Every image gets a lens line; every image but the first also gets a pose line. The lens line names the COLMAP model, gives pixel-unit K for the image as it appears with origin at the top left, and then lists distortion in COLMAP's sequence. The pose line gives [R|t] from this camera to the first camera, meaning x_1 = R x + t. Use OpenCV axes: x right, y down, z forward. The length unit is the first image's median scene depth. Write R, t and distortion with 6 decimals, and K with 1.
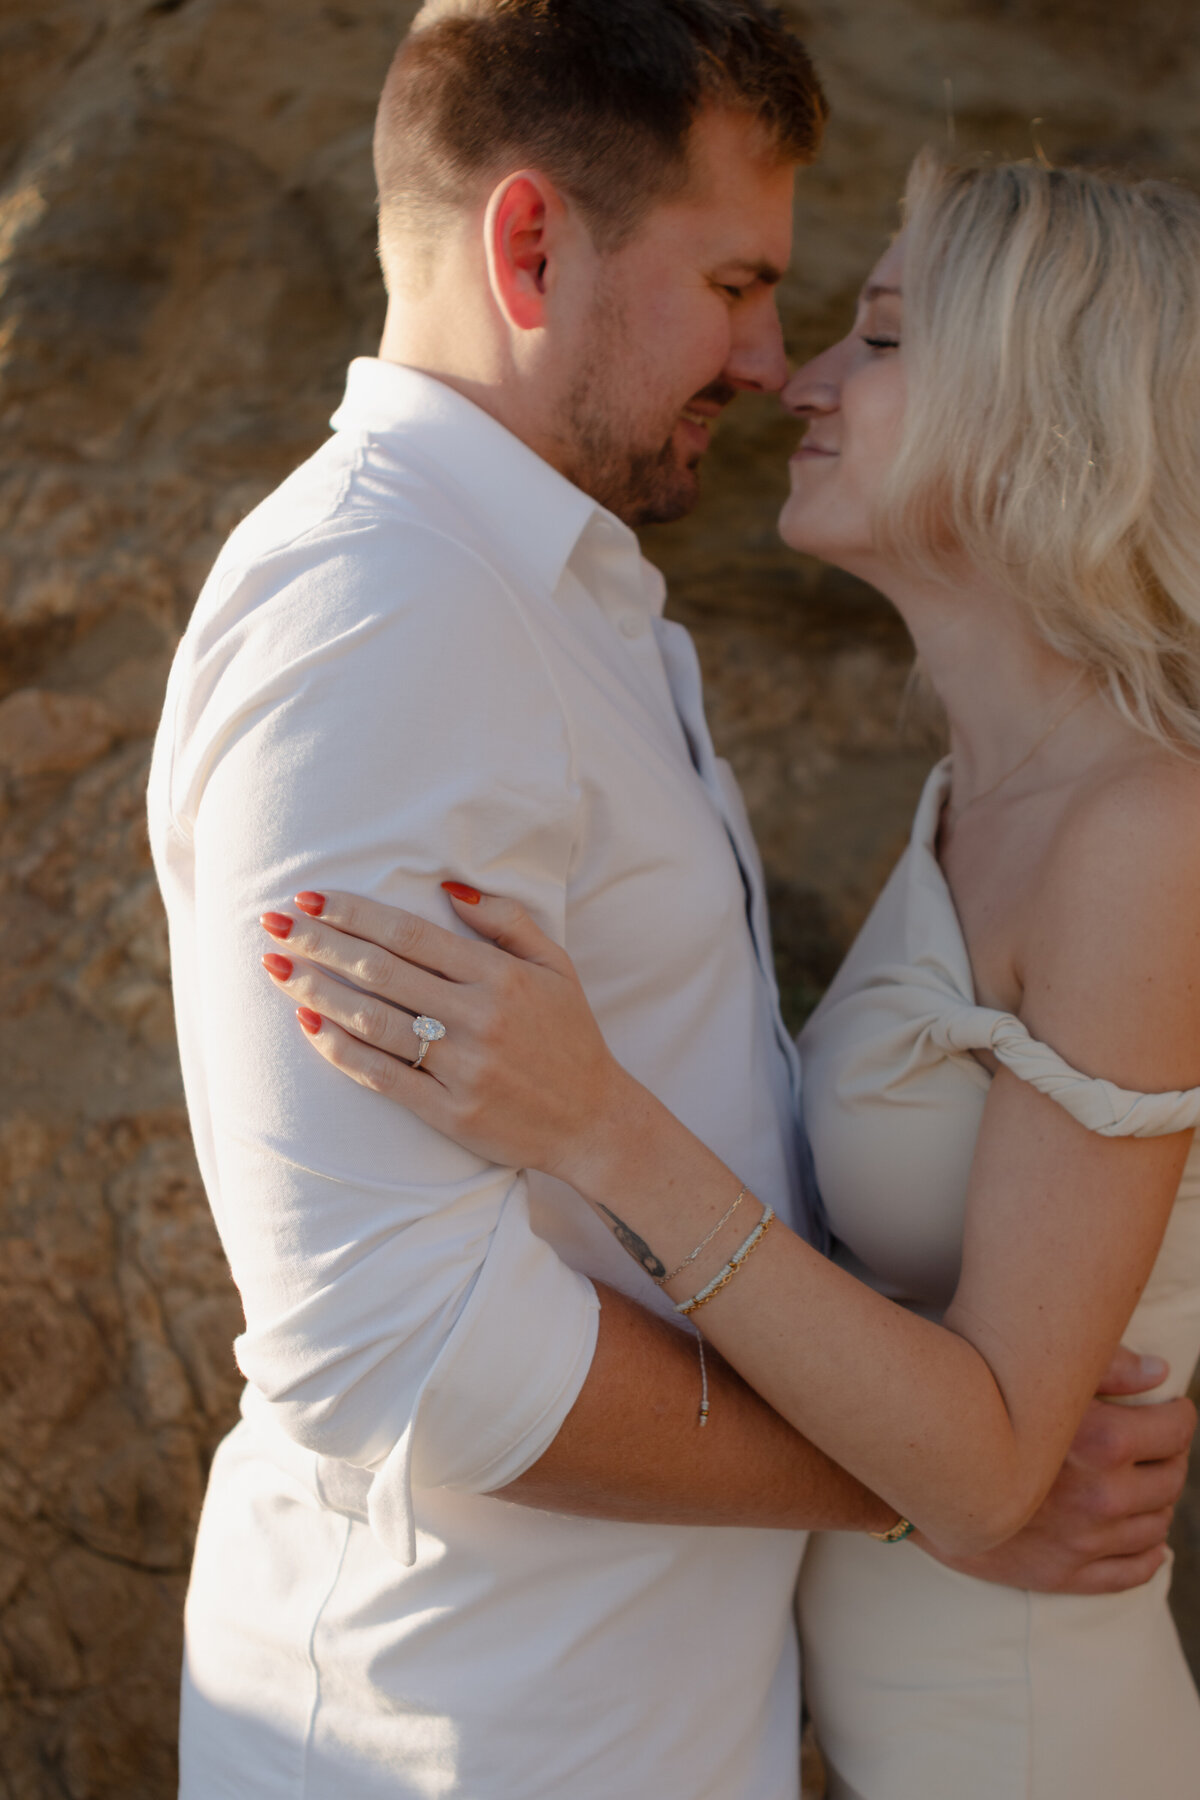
lens RADIAL K [[1991.5, 0, 620.9], [0, 1991.5, 993.9], [0, 0, 1]] dist [-0.055464, 0.035028]
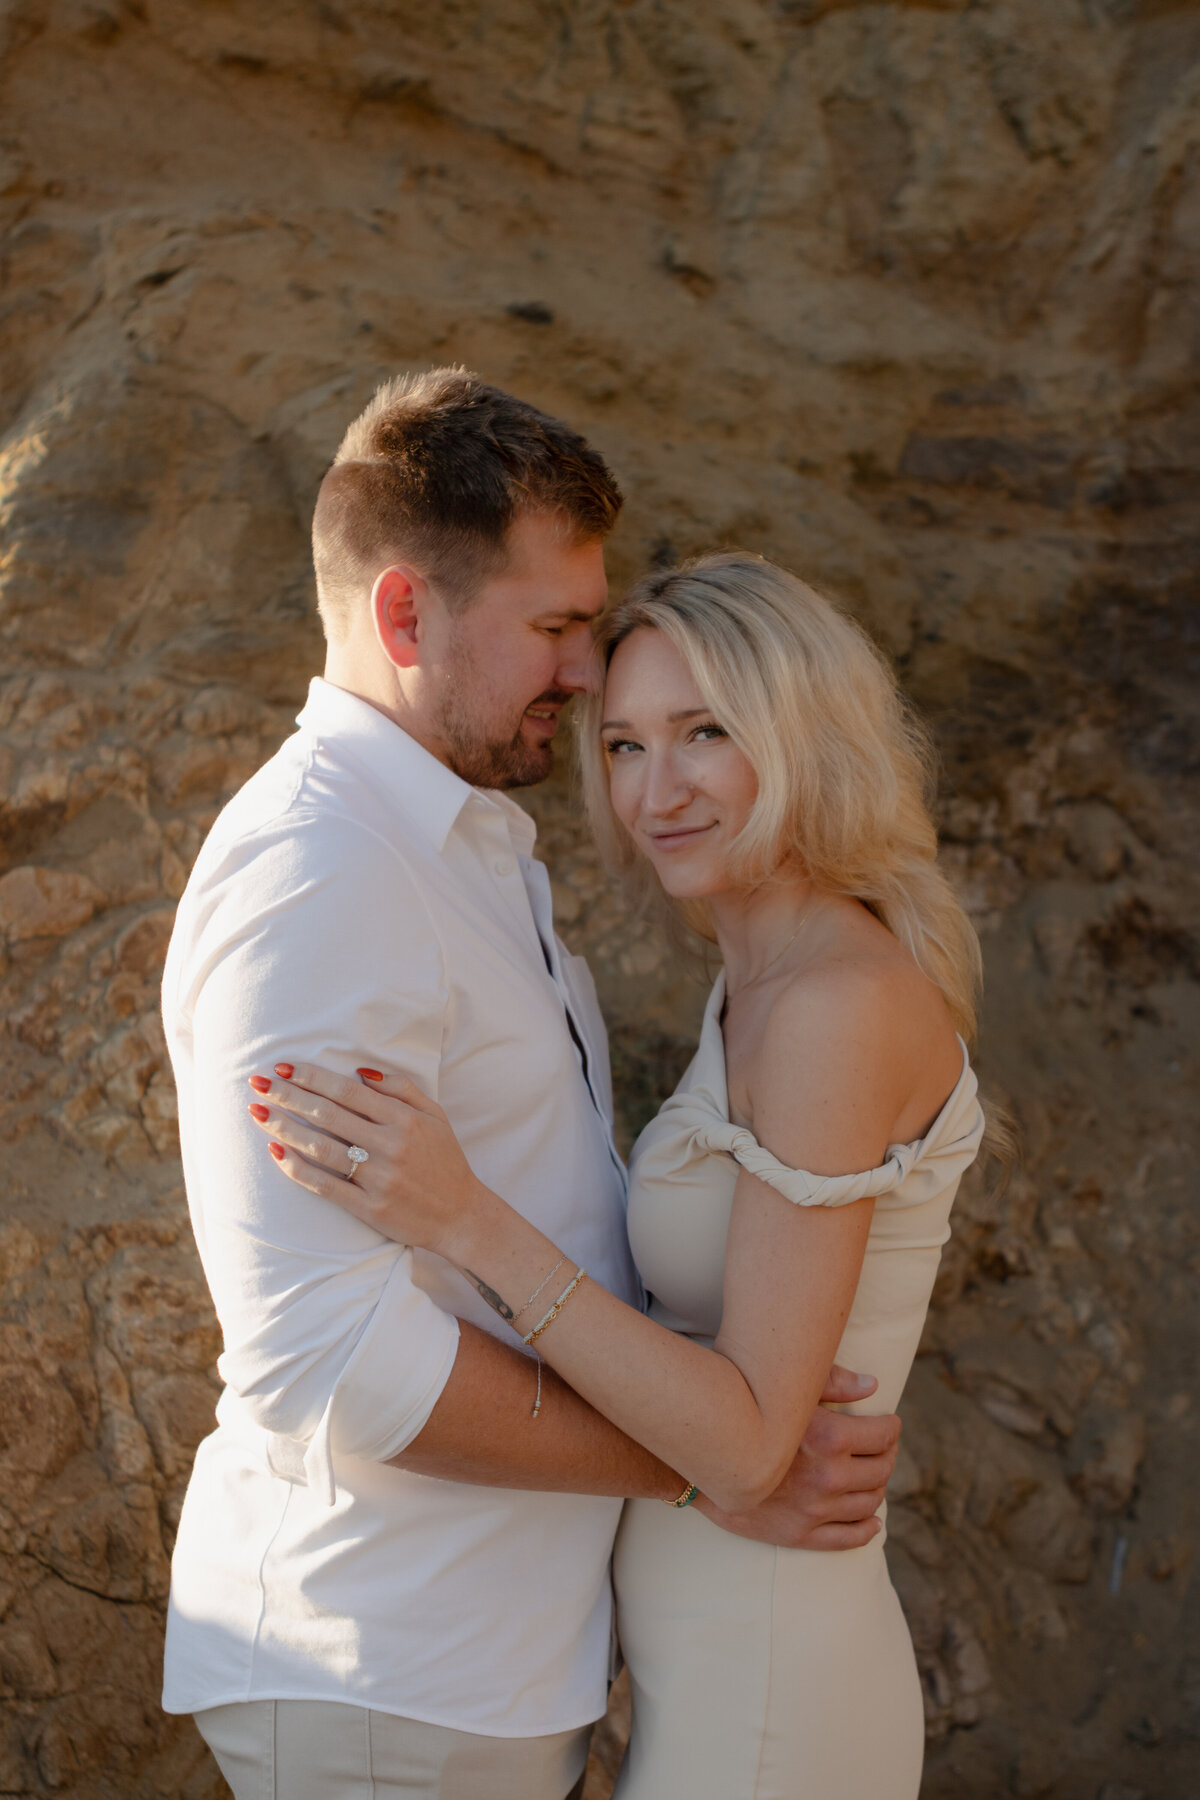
lens RADIAL K [[2001.0, 0, 599.1], [0, 2001.0, 977.1], [0, 0, 1]] dist [-0.055170, 0.026836]
pose [[0.999655, 0.017309, 0.019761, 0.027282], [-0.015717, 0.996824, -0.078072, 0.000827], [-0.021050, 0.077734, 0.996752, -0.241071]]
